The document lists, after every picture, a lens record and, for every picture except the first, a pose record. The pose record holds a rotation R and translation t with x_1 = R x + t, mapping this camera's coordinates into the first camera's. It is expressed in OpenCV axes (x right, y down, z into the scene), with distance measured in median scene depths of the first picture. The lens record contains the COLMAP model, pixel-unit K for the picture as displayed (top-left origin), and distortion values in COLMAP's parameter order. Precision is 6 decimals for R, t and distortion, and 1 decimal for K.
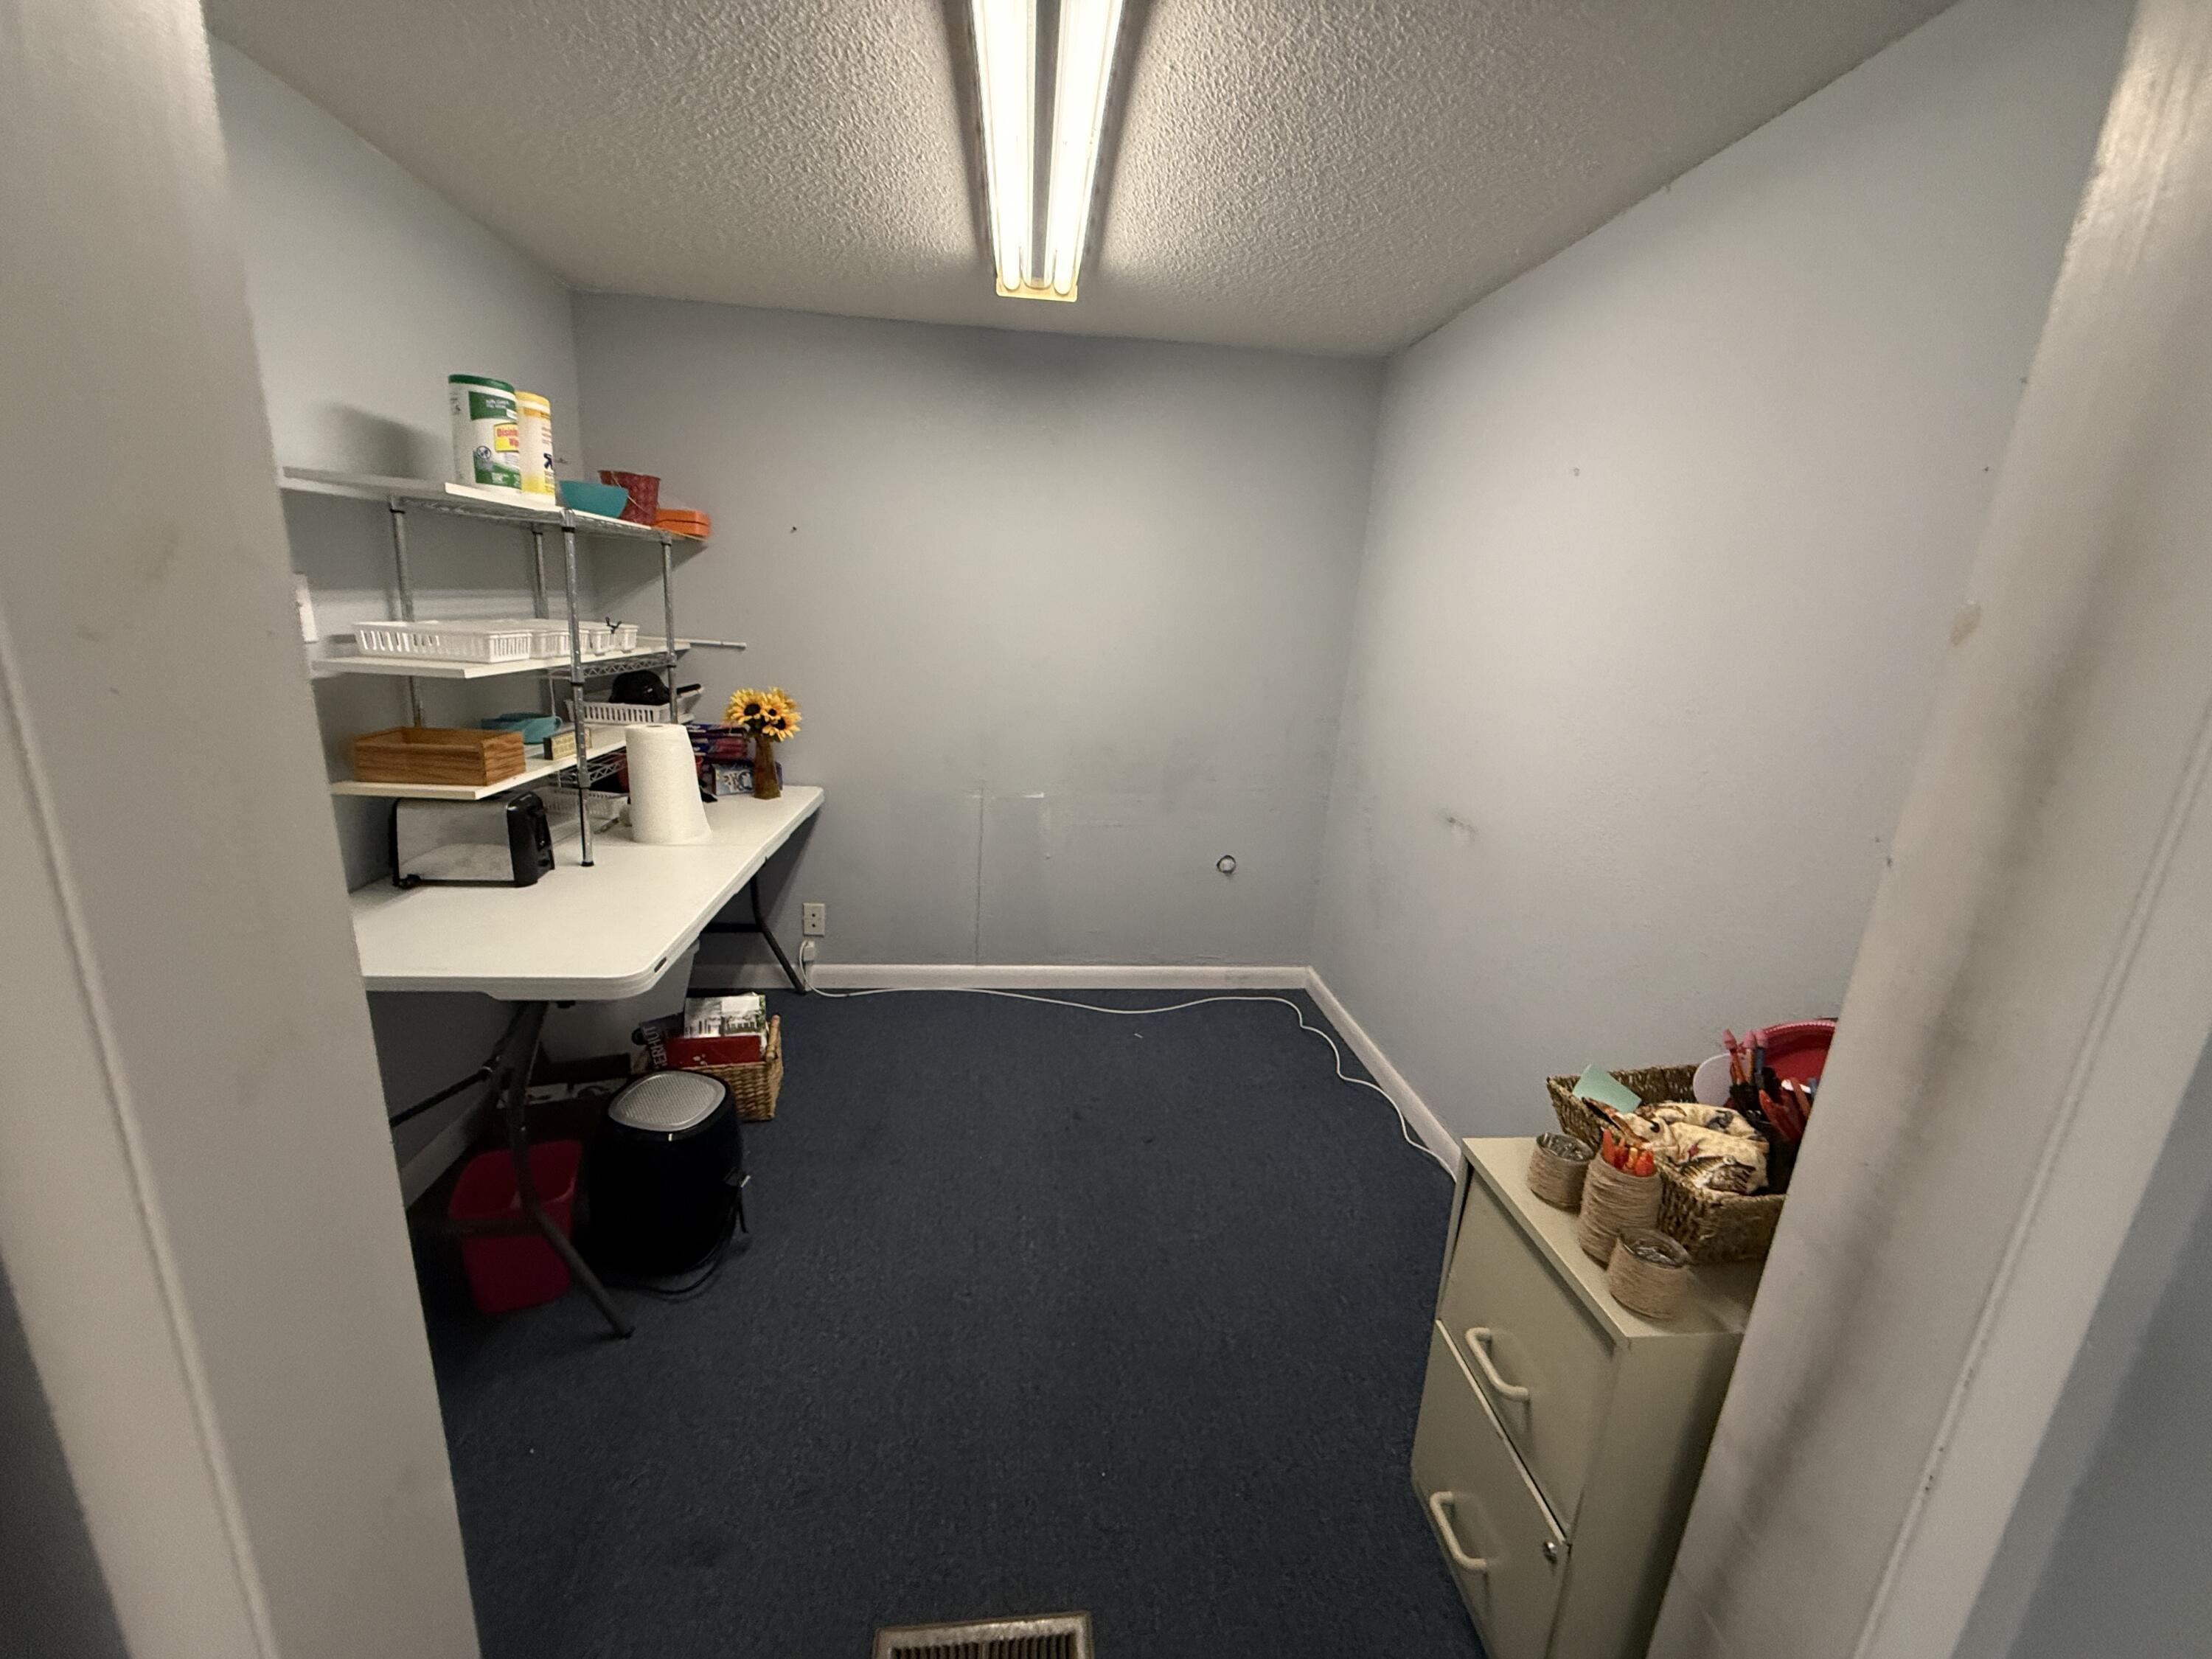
lens RADIAL K [[881.6, 0, 1102.5], [0, 881.6, 833.0], [0, 0, 1]] dist [0.001867, -0.001473]
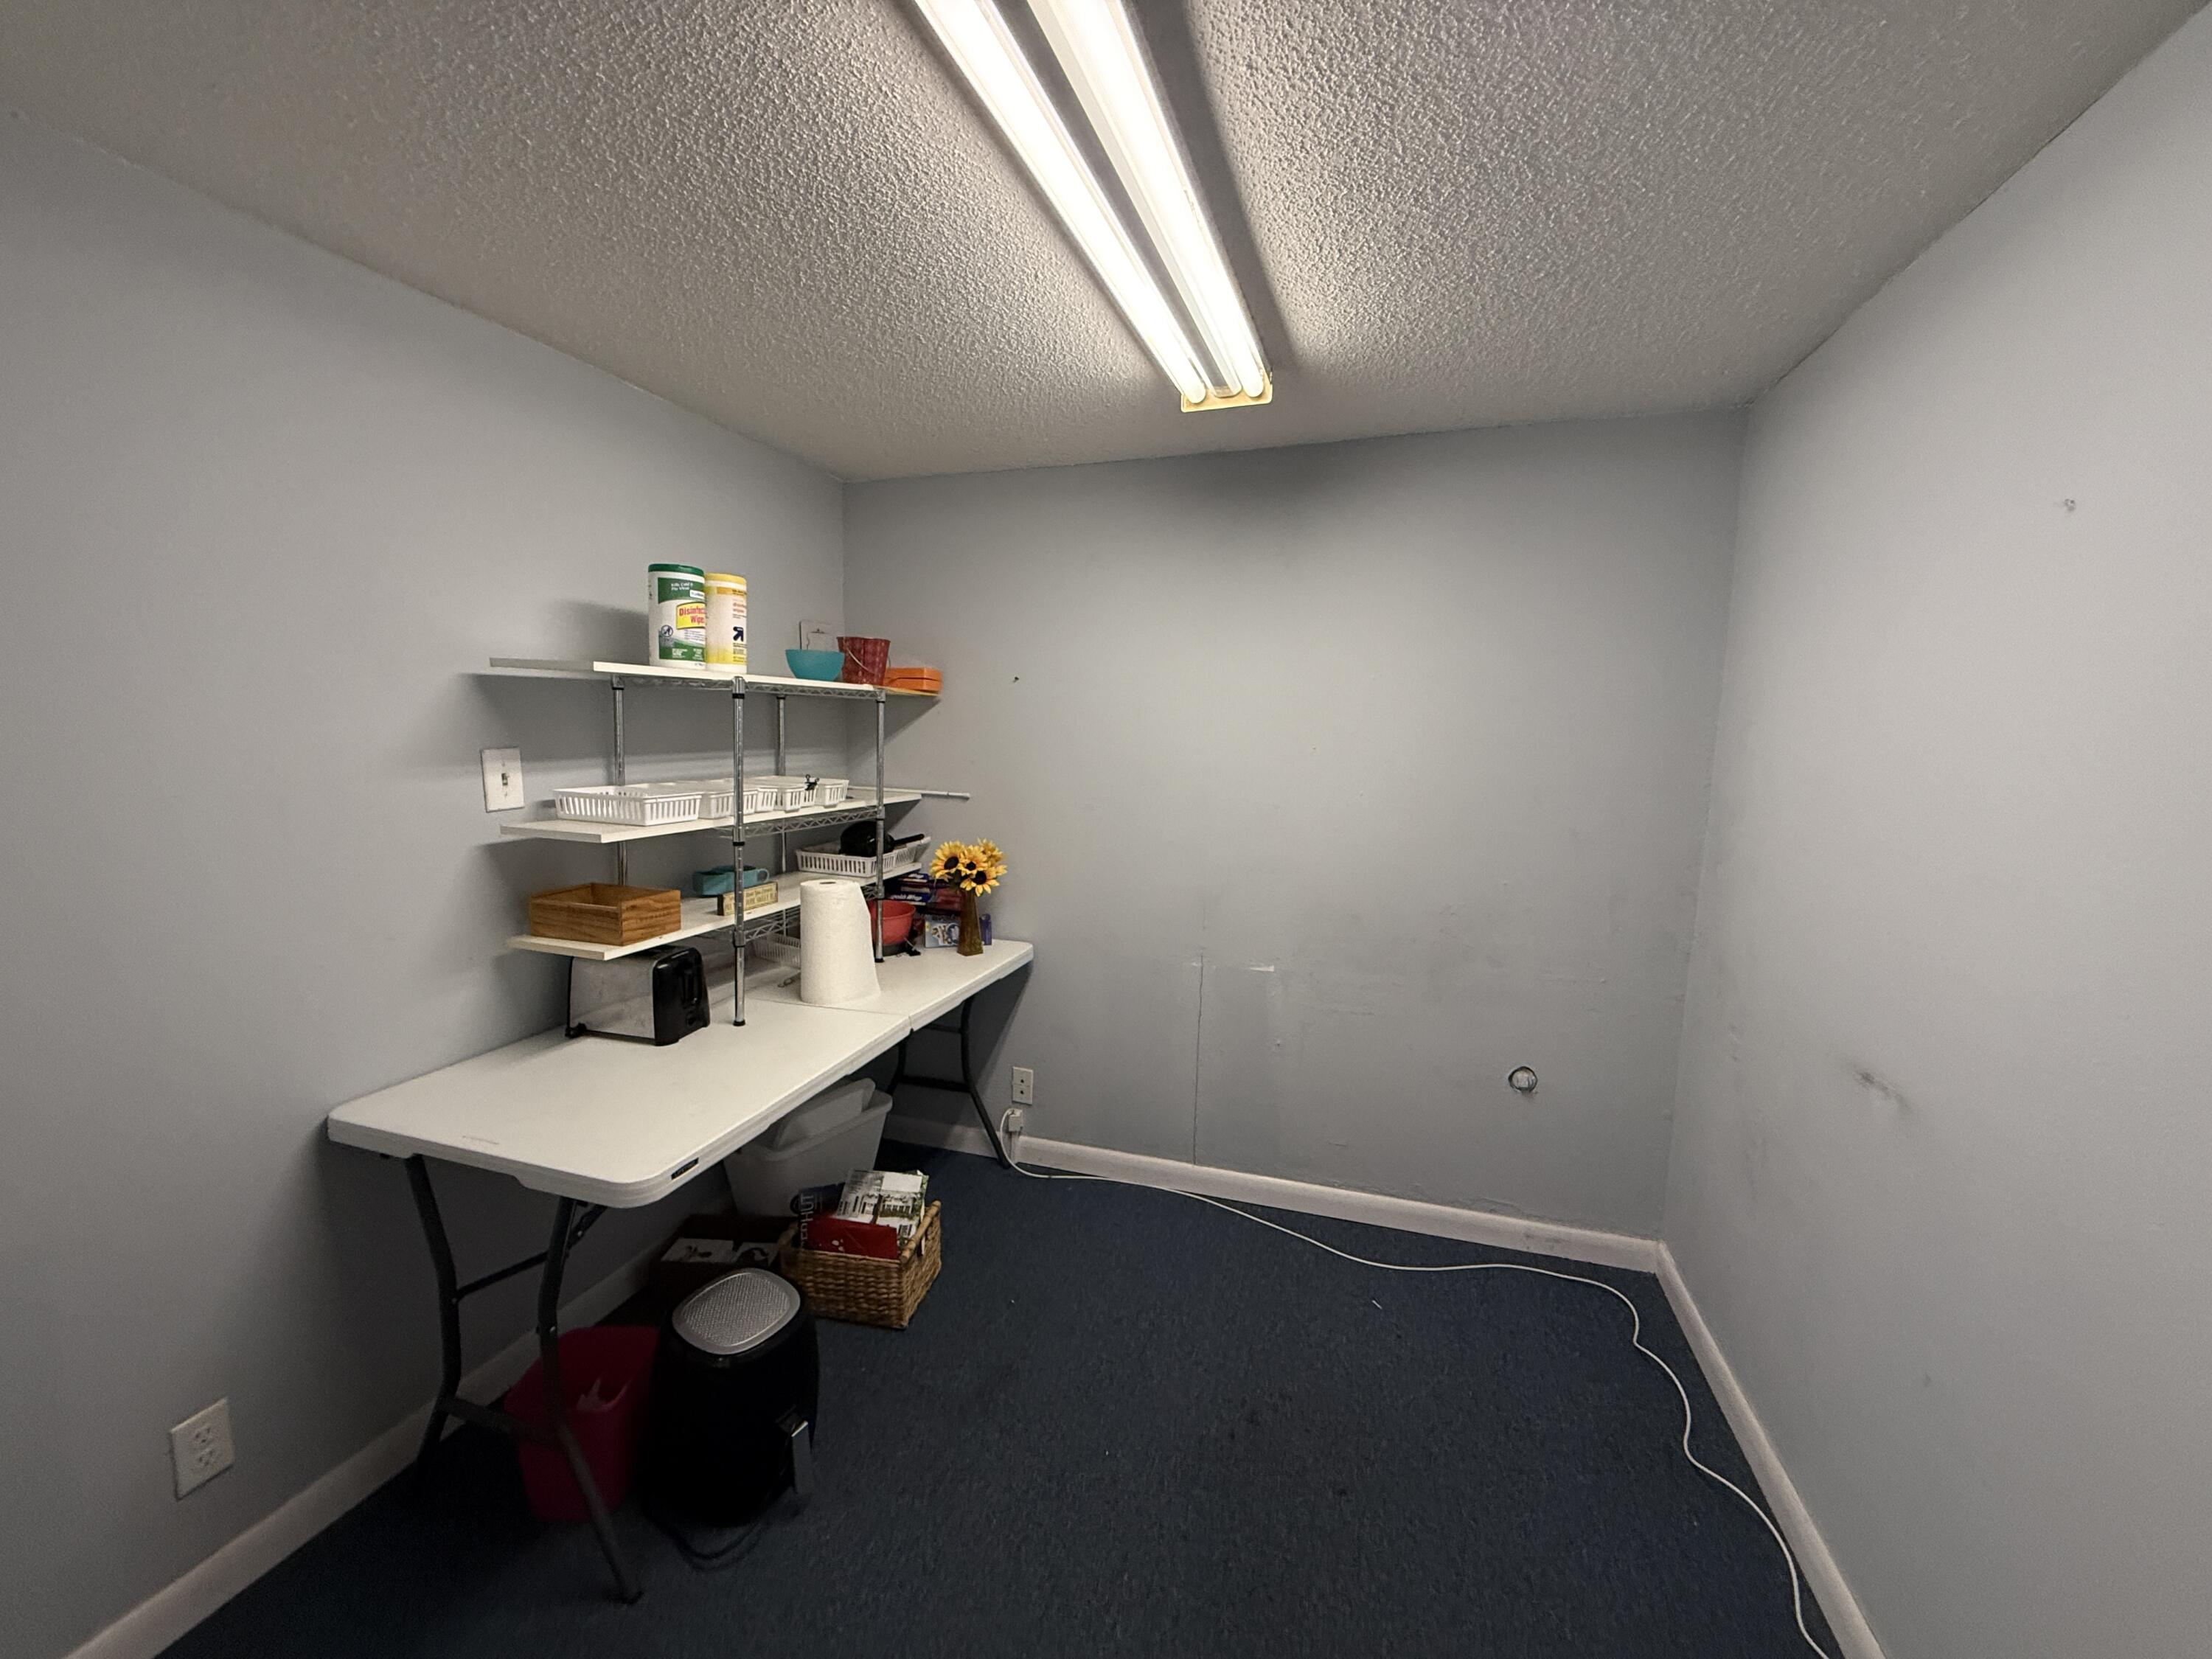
lens RADIAL K [[881.6, 0, 1101.0], [0, 881.6, 830.5], [0, 0, 1]] dist [0.001867, -0.001473]
pose [[0.912724, 0.009742, -0.408461, 0.171783], [-0.069337, 0.988908, -0.131350, -0.071054], [0.402651, 0.148208, 0.903275, 0.226104]]
